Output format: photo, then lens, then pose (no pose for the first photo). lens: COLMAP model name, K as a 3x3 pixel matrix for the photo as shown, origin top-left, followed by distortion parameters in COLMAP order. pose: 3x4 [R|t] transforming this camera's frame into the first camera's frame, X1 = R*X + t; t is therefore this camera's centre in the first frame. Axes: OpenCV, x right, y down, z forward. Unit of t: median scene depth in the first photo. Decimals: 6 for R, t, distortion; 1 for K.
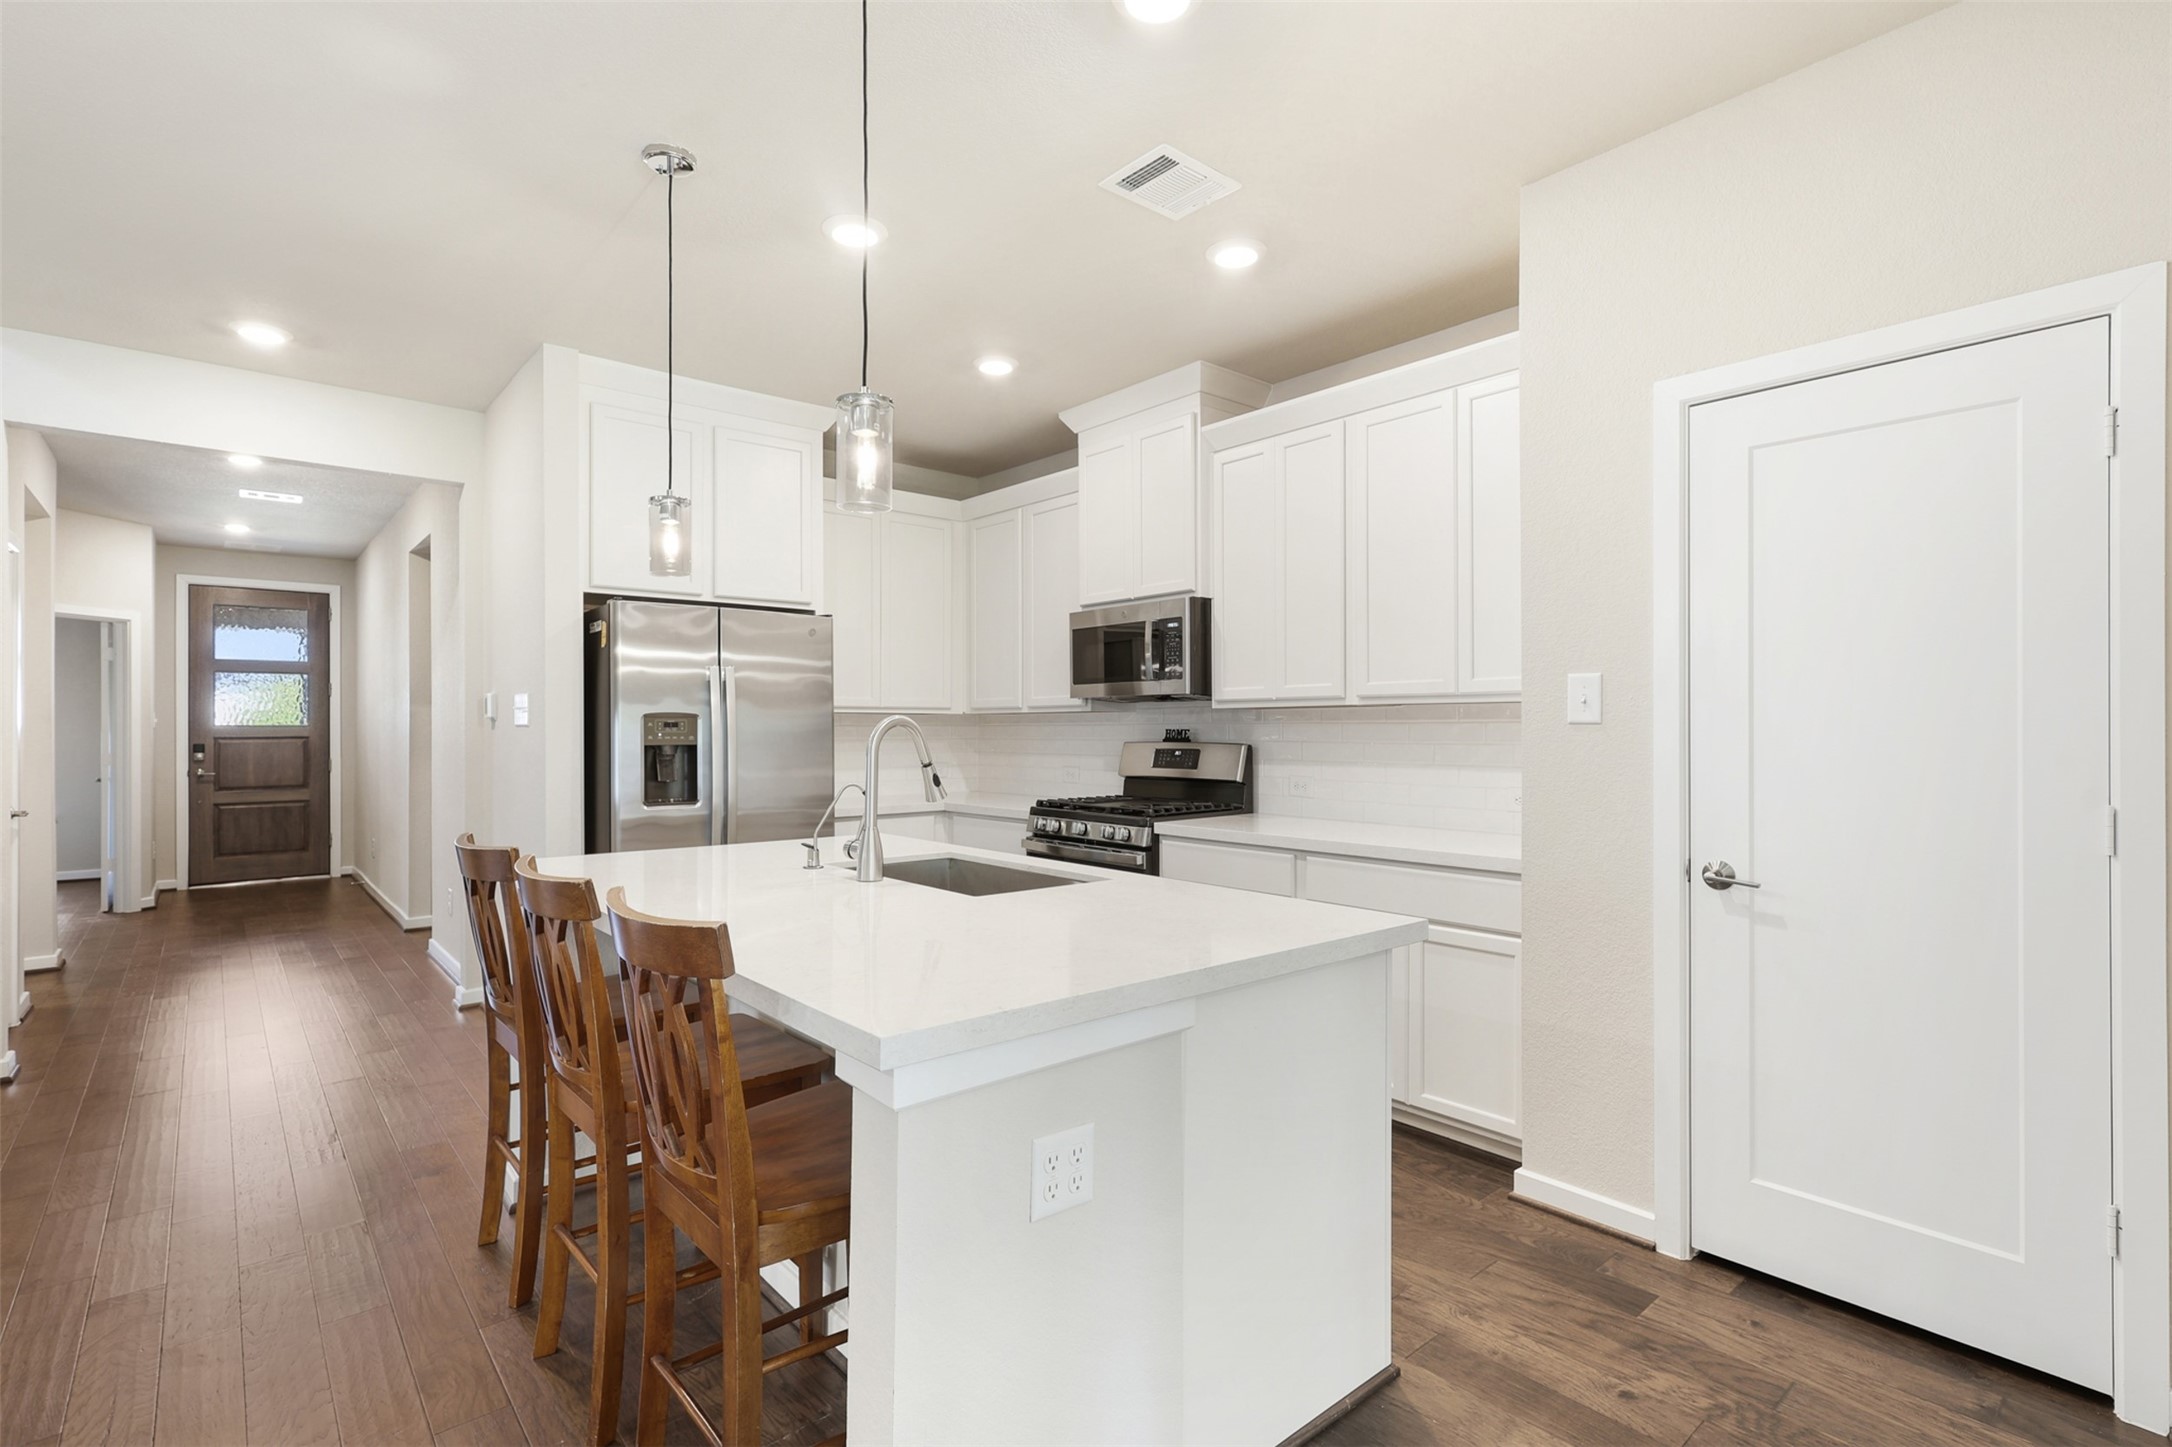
lens RADIAL K [[1016.6, 0, 1081.2], [0, 1016.6, 728.4], [0, 0, 1]] dist [0.002375, 0.001082]
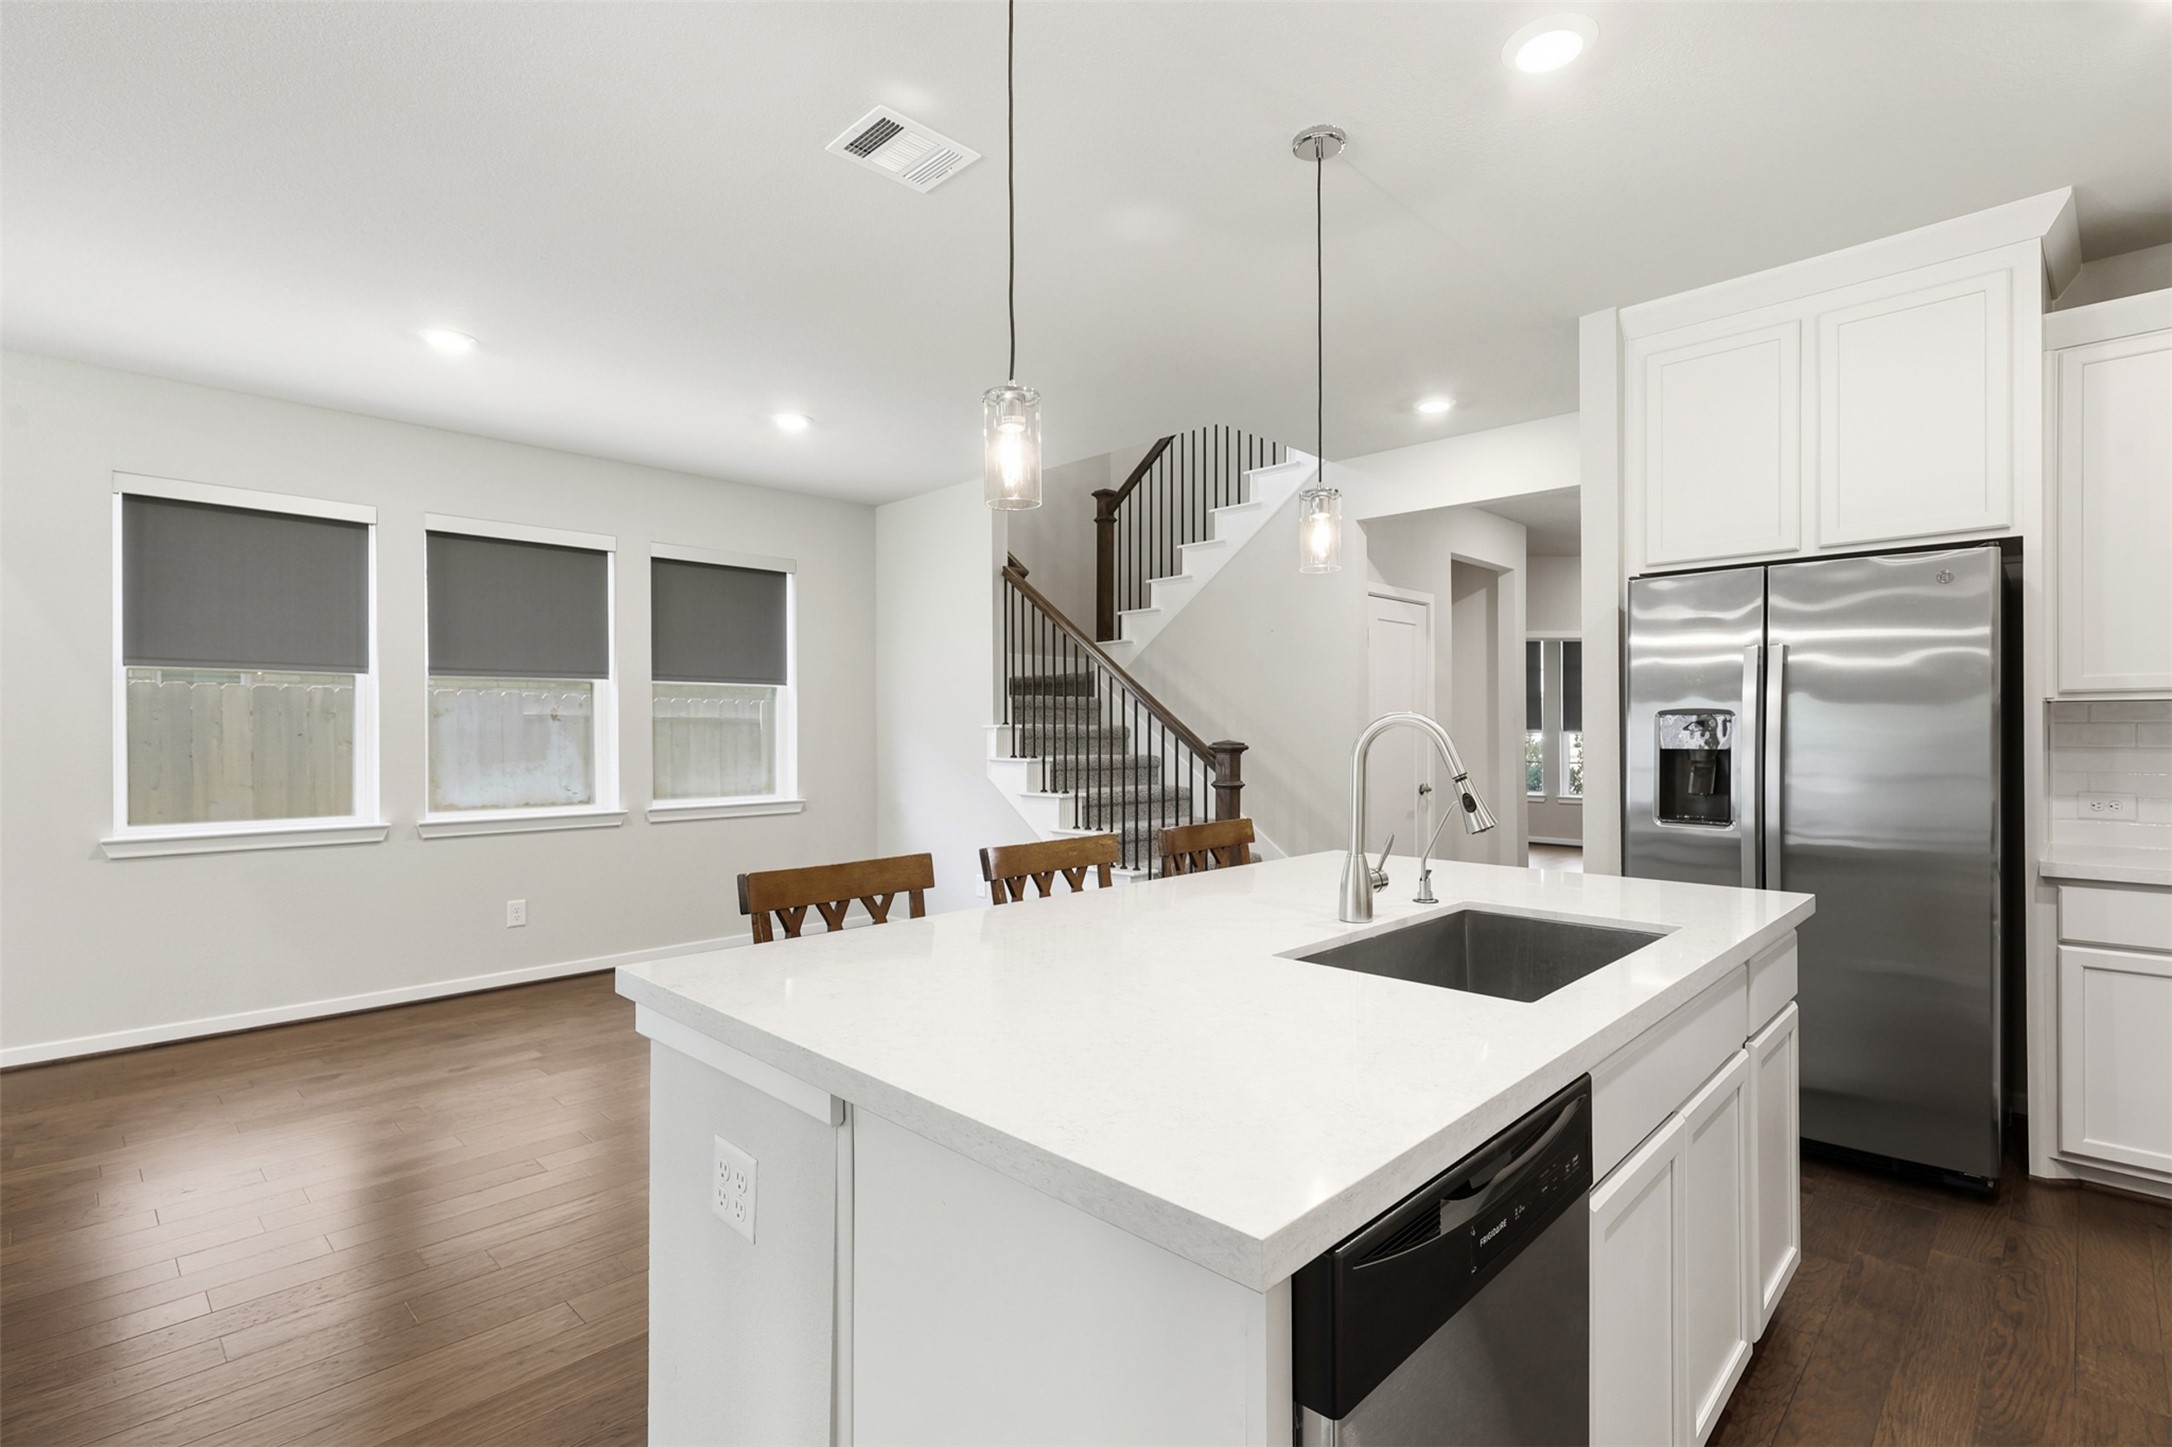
lens RADIAL K [[1015.6, 0, 1082.5], [0, 1015.6, 718.1], [0, 0, 1]] dist [0.002866, 0.000231]
pose [[0.074323, -0.007336, -0.997207, 0.341825], [-0.001695, 0.999971, -0.007482, -0.003146], [0.997233, 0.002246, 0.074308, 0.448353]]
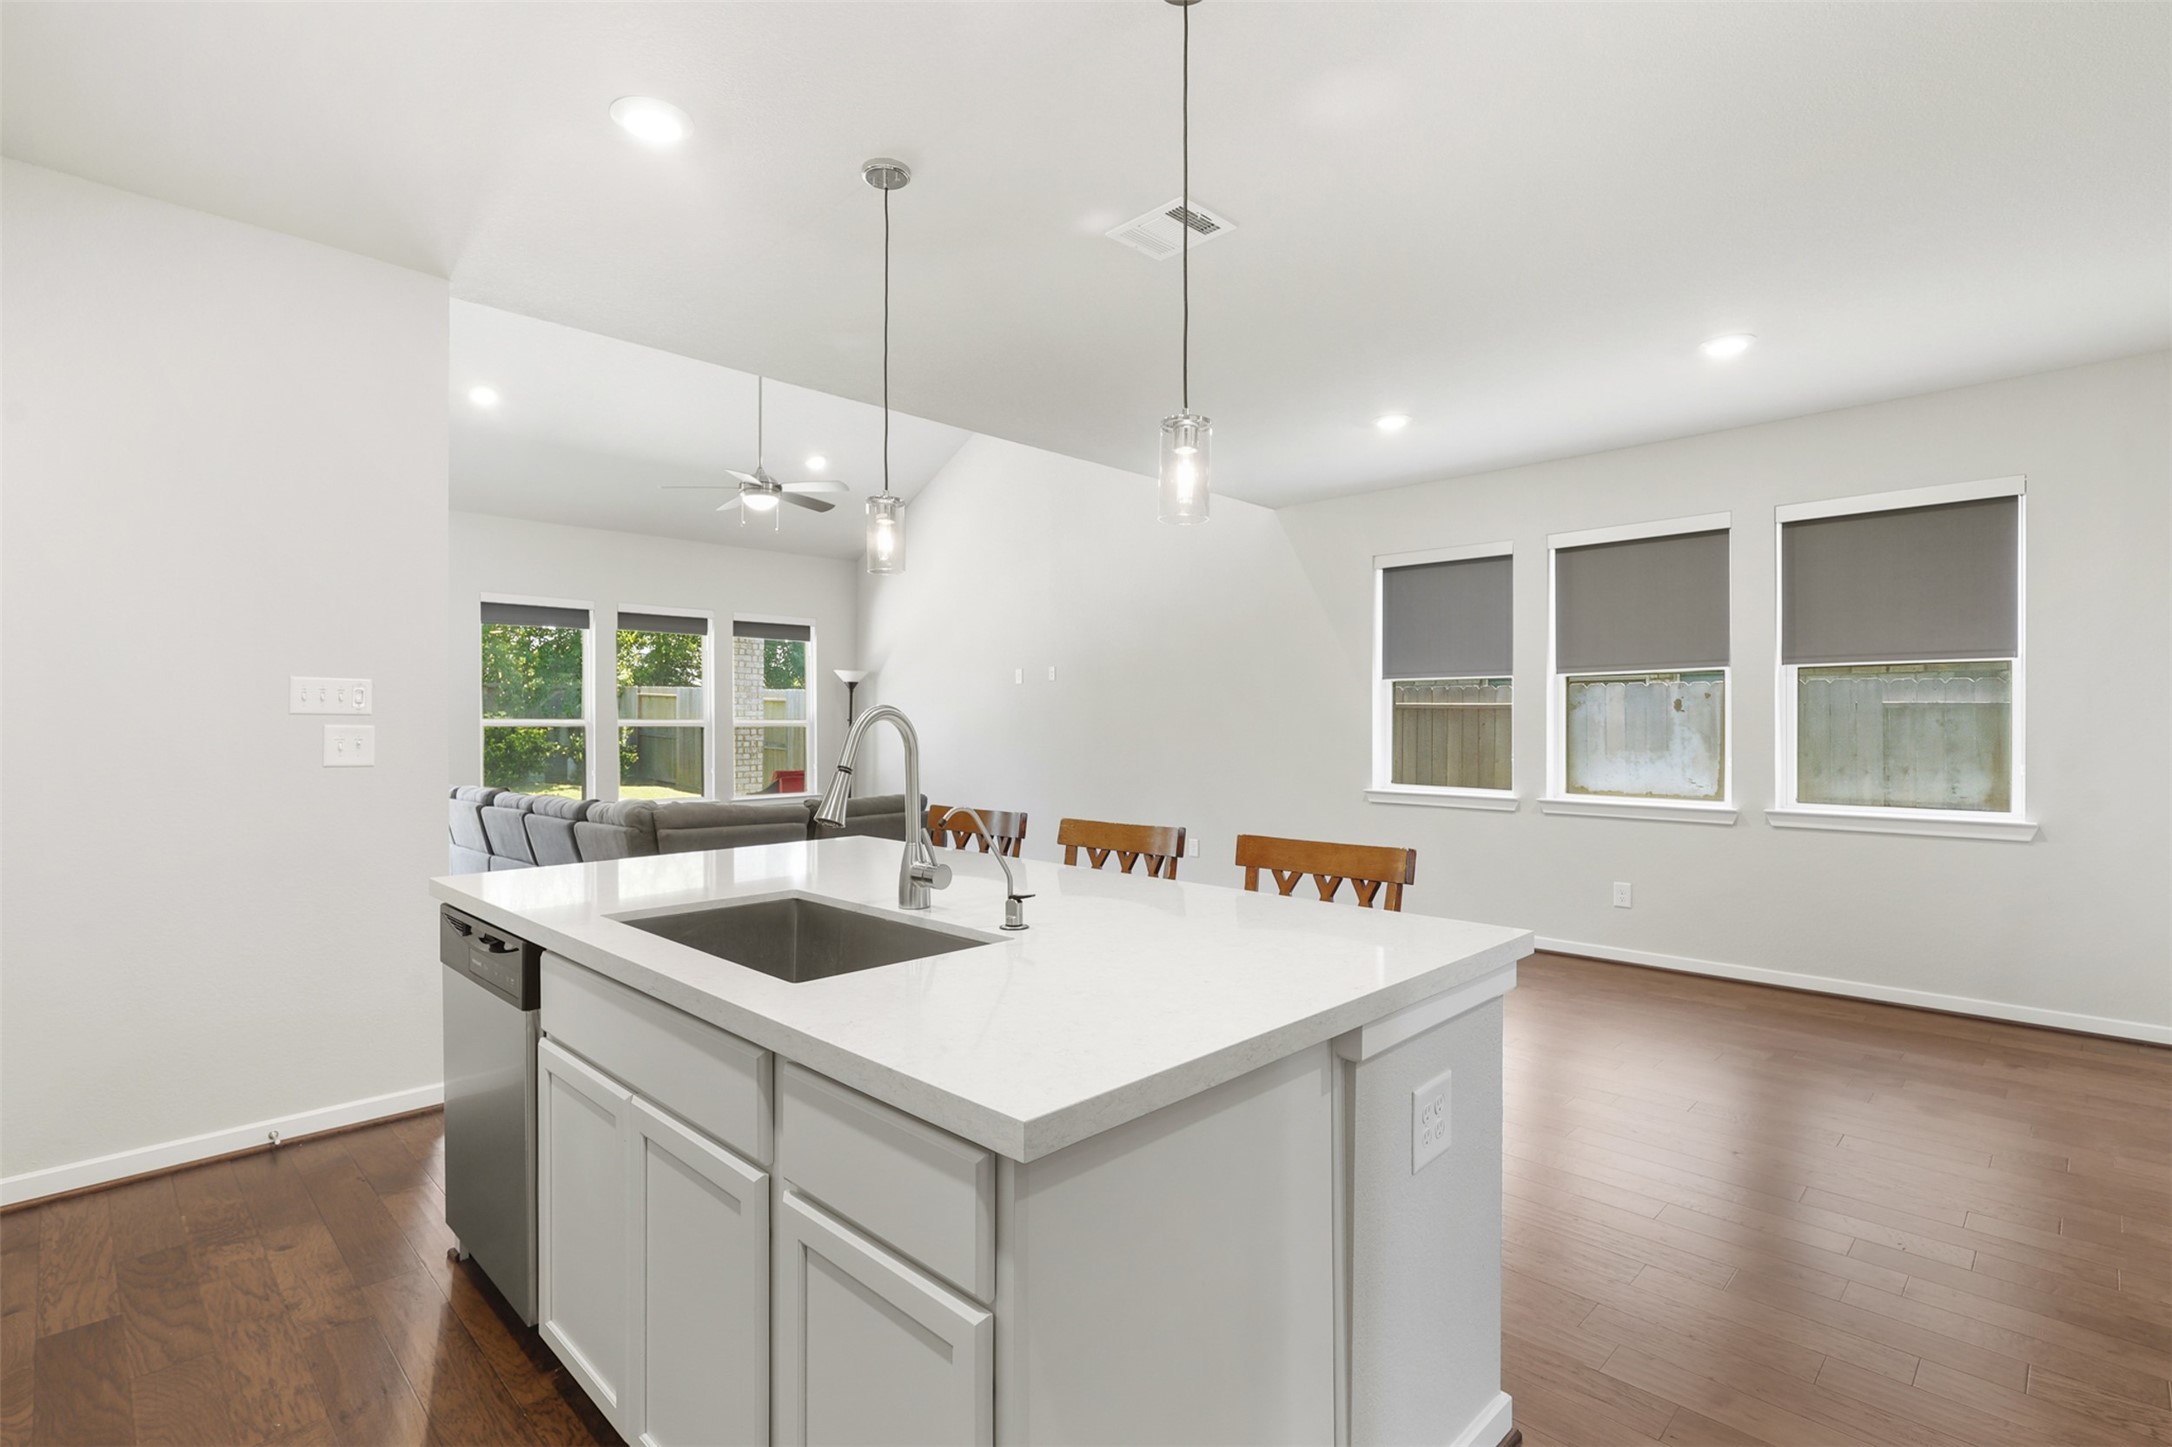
lens RADIAL K [[1036.6, 0, 1086.0], [0, 1036.6, 723.5], [0, 0, 1]] dist [0.001478, 0.000154]
pose [[-0.996546, 0.002236, -0.083014, -0.171975], [0.001879, 0.999989, 0.004367, -0.000719], [0.083022, 0.004196, -0.996539, 1.156613]]
